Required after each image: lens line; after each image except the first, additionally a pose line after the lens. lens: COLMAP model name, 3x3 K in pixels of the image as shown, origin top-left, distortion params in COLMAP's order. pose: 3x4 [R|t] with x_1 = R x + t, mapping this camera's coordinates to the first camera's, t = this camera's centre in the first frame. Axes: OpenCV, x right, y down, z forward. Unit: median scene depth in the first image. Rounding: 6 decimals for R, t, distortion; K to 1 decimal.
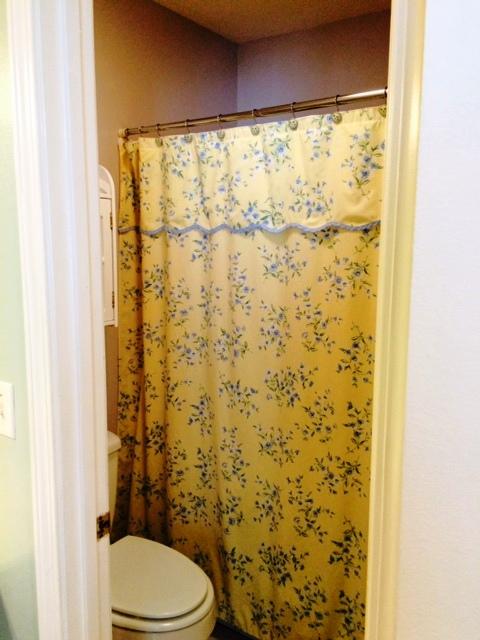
lens RADIAL K [[551.1, 0, 238.5], [0, 551.1, 320.5], [0, 0, 1]] dist [0.056115, -0.046405]
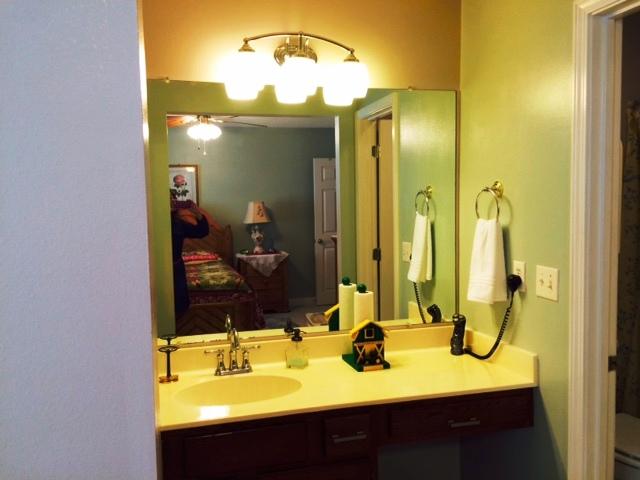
lens RADIAL K [[551.1, 0, 316.1], [0, 551.1, 237.8], [0, 0, 1]] dist [0.056115, -0.046405]
pose [[0.770710, 0.026003, -0.636655, 0.061064], [-0.067151, 0.996918, -0.040573, 0.071812], [0.633637, 0.074022, 0.770081, -0.433779]]
